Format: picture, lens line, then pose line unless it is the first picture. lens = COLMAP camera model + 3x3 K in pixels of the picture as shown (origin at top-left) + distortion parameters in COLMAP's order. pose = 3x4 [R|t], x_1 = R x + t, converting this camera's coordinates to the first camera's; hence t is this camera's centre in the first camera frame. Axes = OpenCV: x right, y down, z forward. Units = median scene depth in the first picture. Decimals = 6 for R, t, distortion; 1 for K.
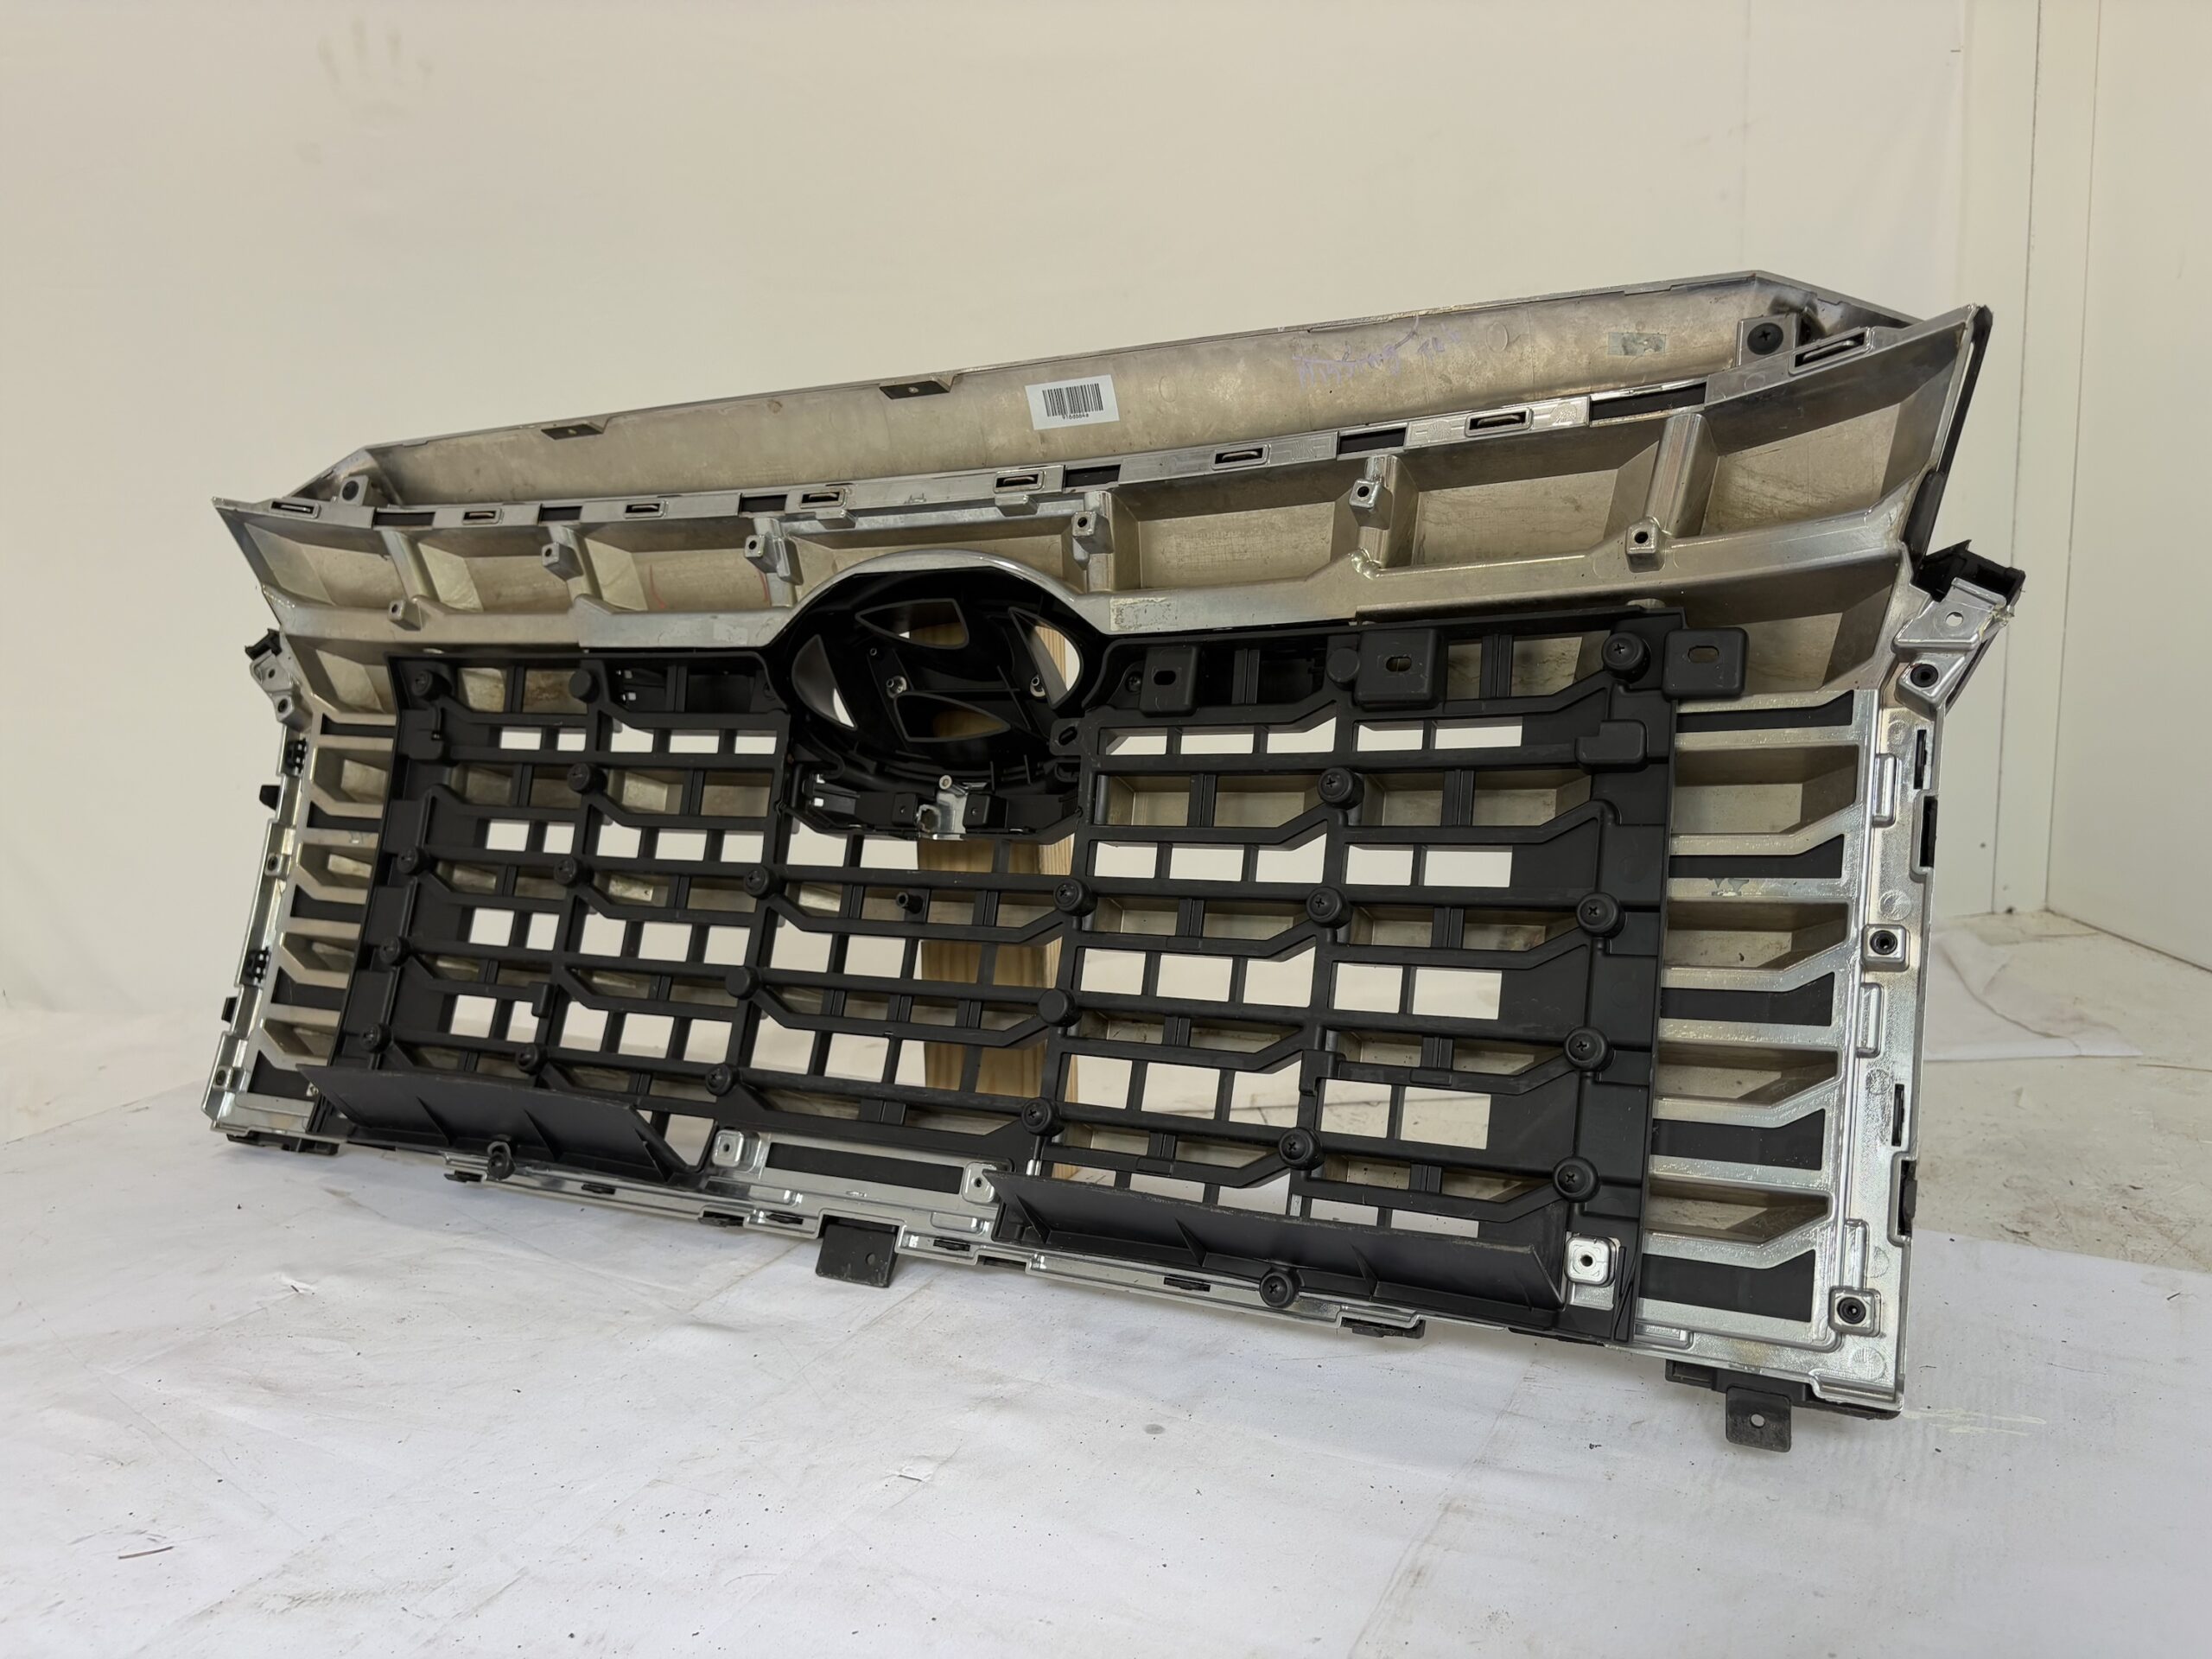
lens RADIAL K [[1700.5, 0, 1110.9], [0, 1700.5, 851.5], [0, 0, 1]] dist [0.028195, -0.062448]
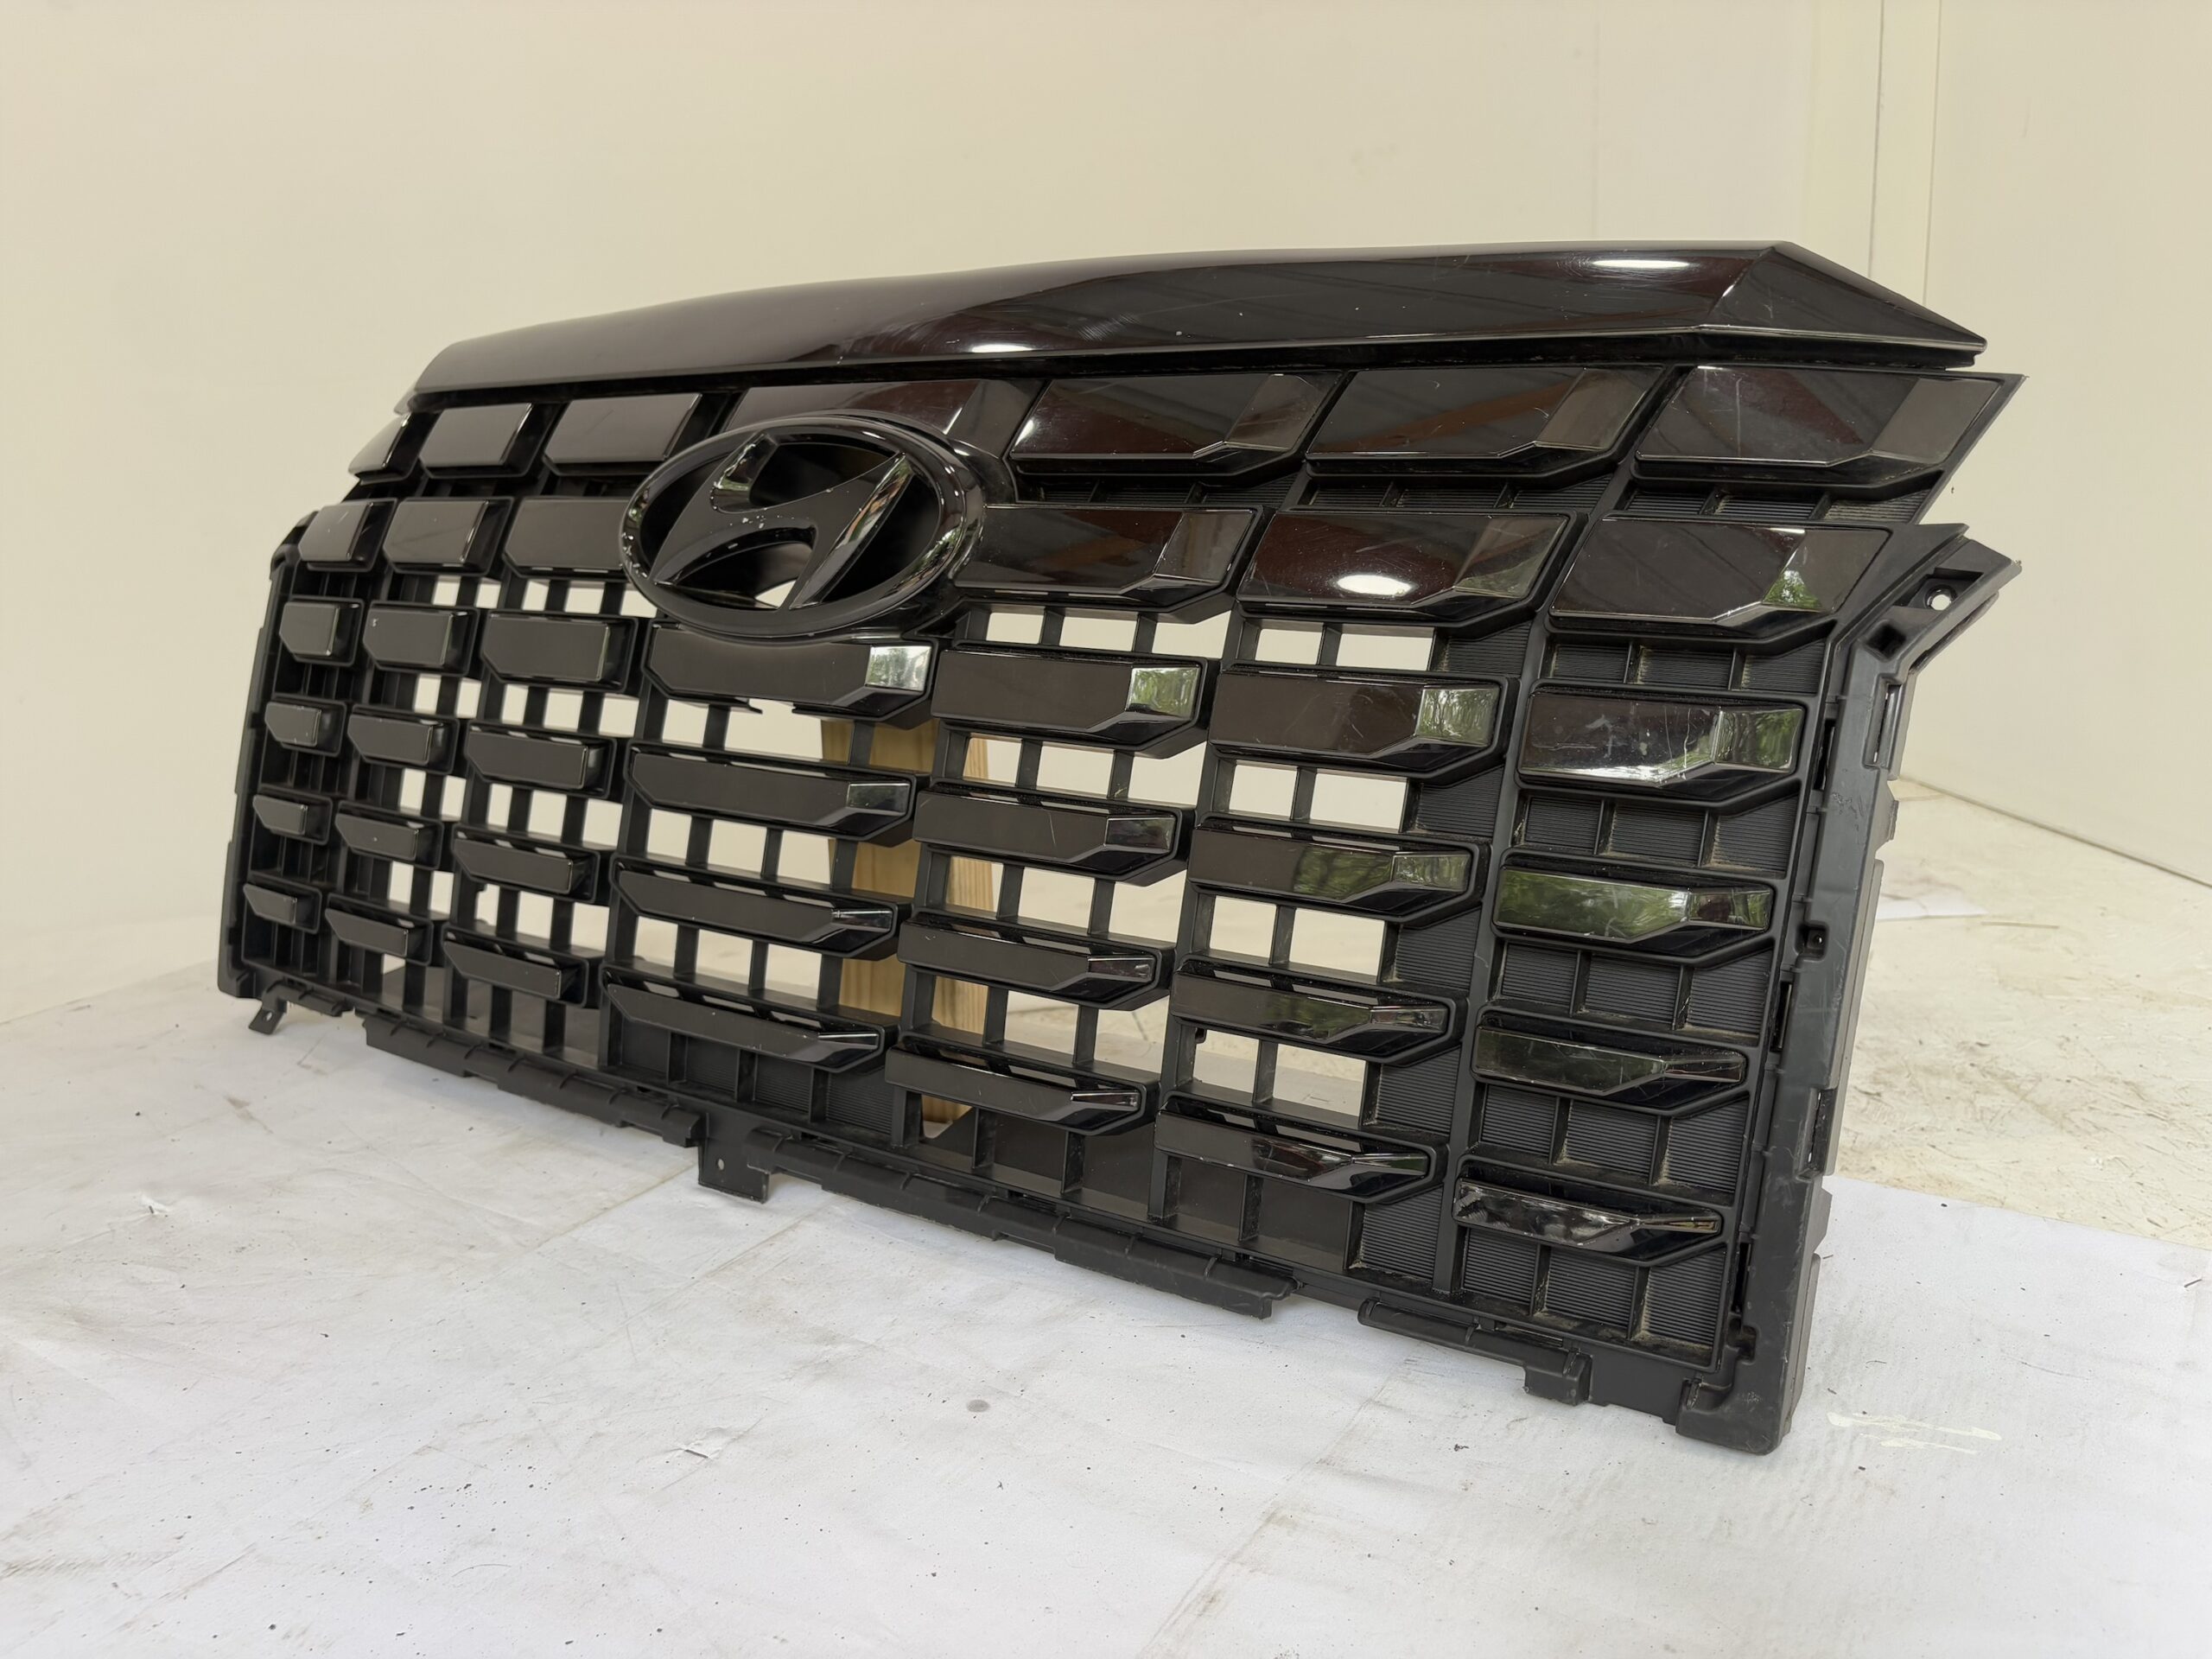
lens RADIAL K [[1700.5, 0, 1110.9], [0, 1700.5, 851.5], [0, 0, 1]] dist [0.028195, -0.062448]
pose [[0.996892, 0.011829, -0.077891, 0.146833], [-0.006250, 0.997422, 0.071482, -0.018401], [0.078536, -0.070773, 0.994396, 0.113184]]
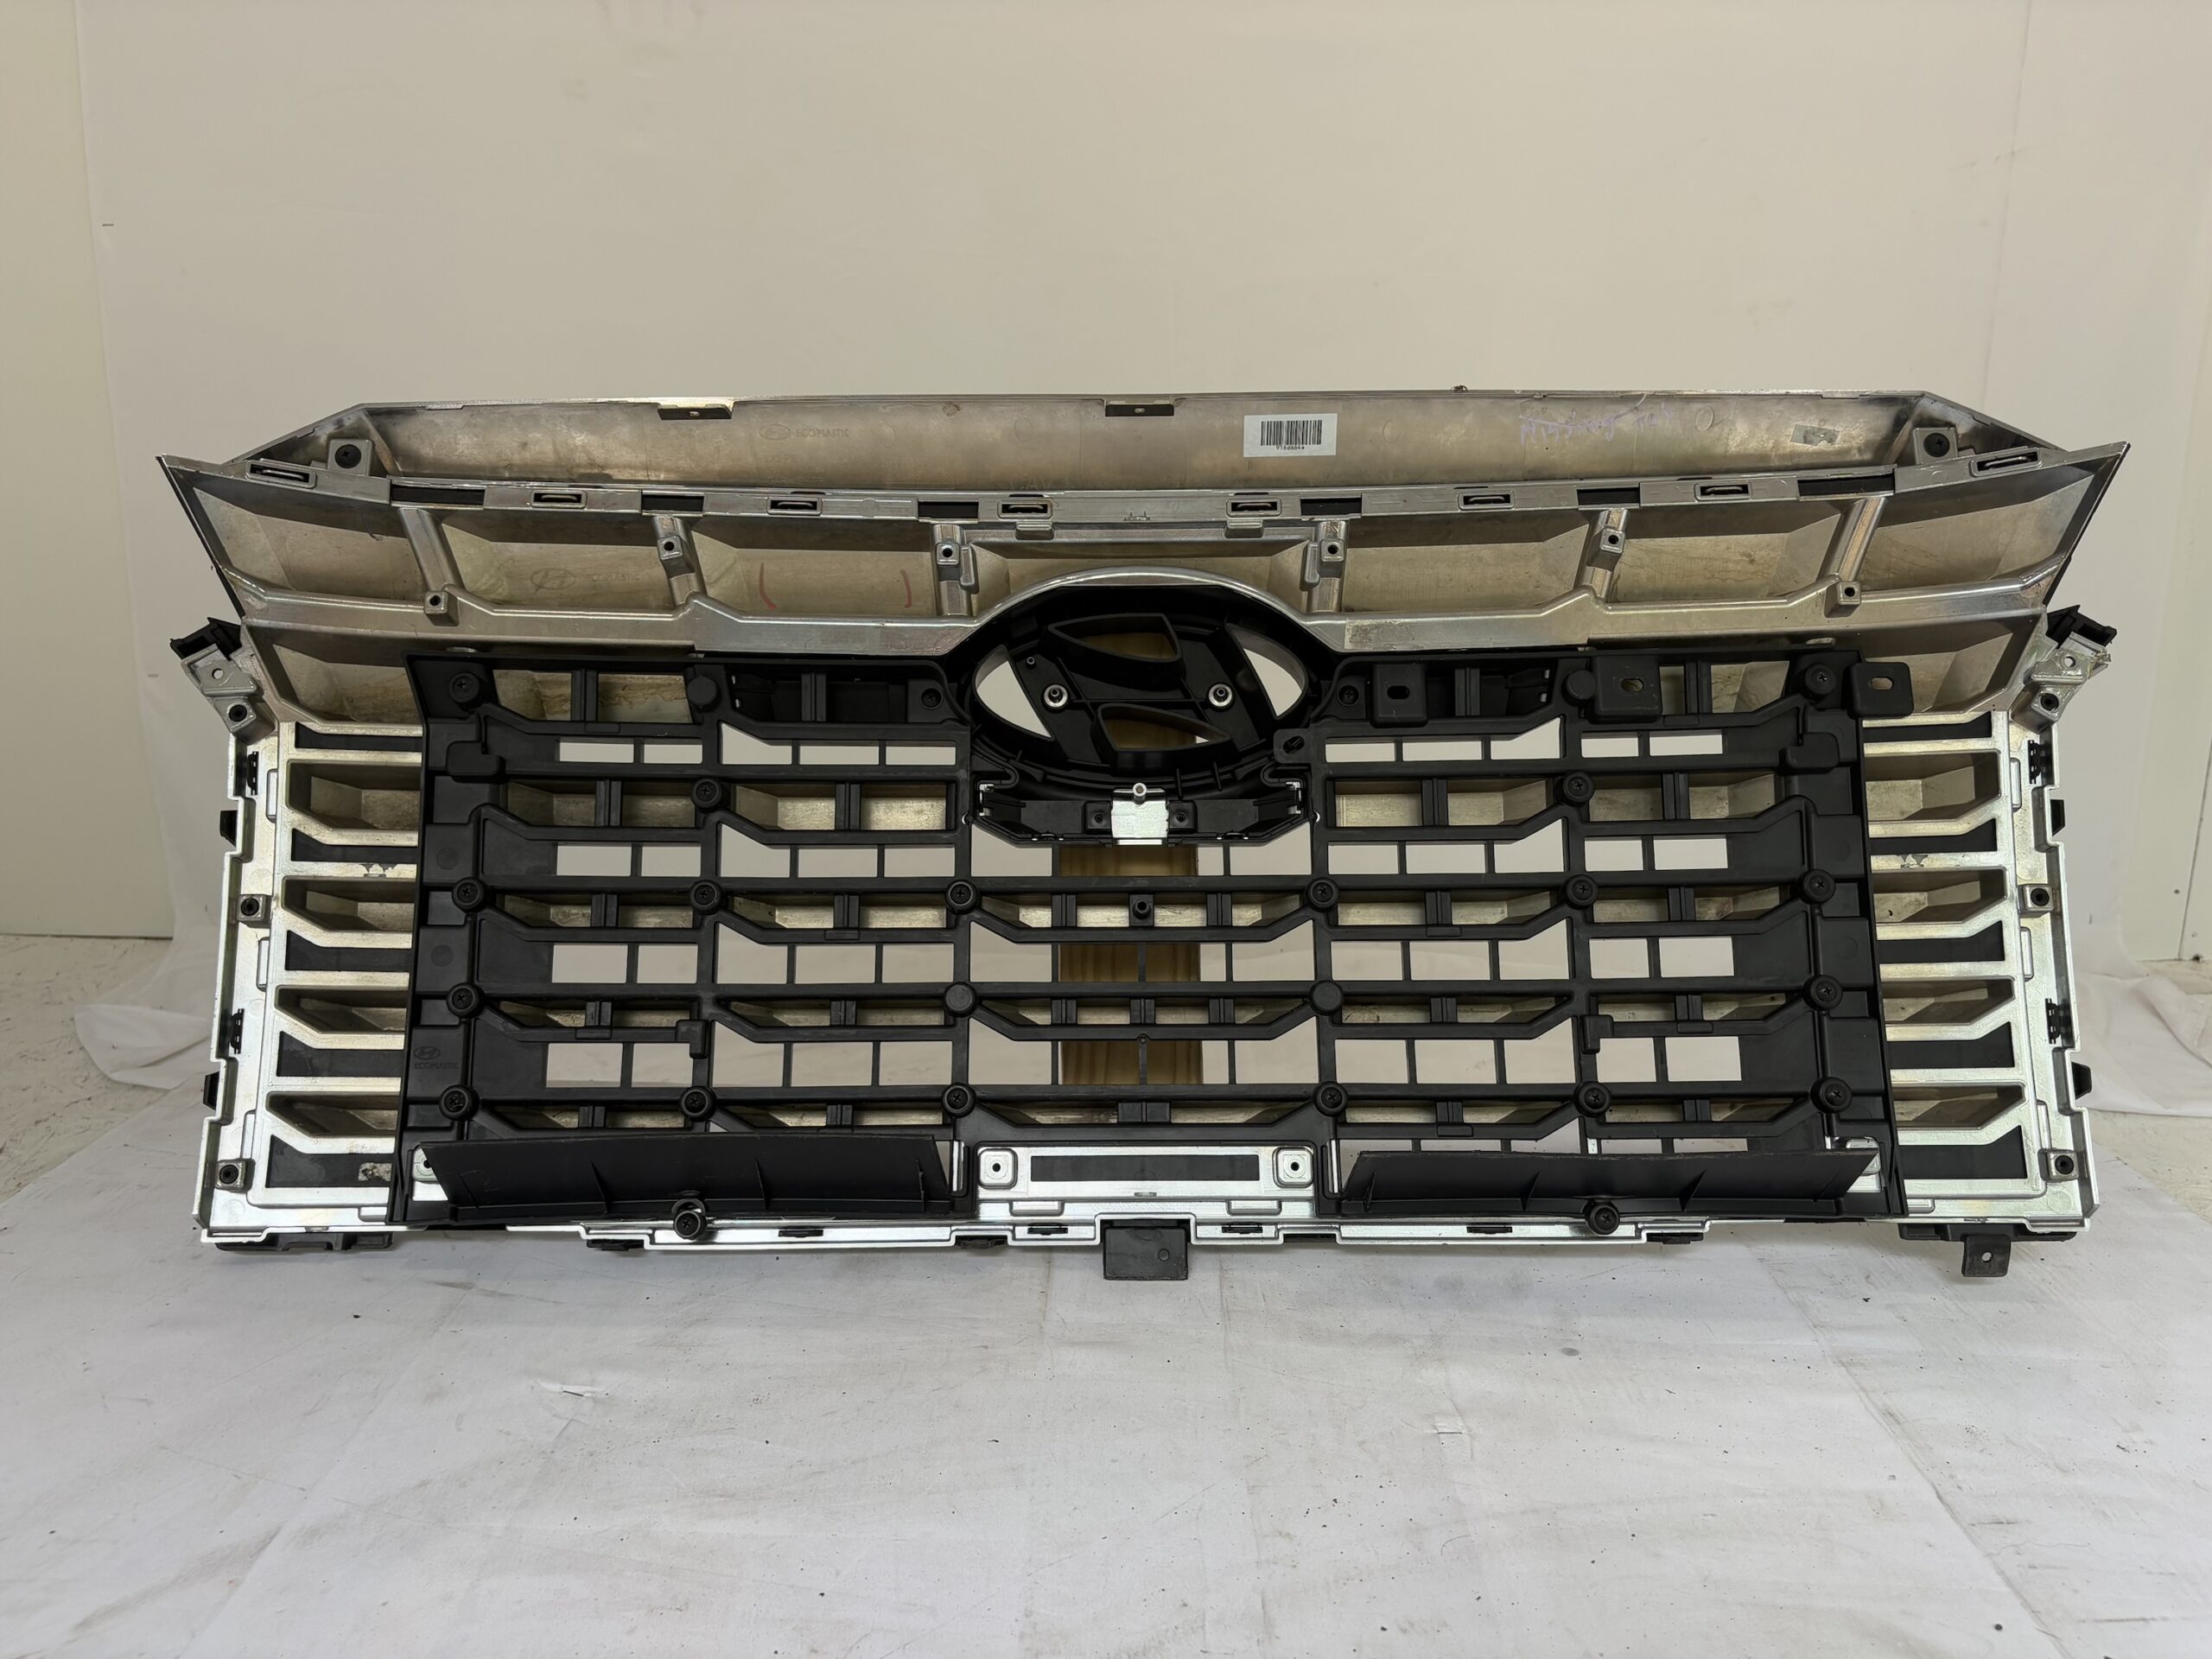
lens RADIAL K [[1700.1, 0, 1106.0], [0, 1700.1, 829.5], [0, 0, 1]] dist [0.014227, 0.001491]
pose [[0.881995, -0.043140, 0.469279, -0.689031], [0.034173, 0.999034, 0.027613, -0.052141], [-0.470018, -0.008318, 0.882618, 0.112631]]
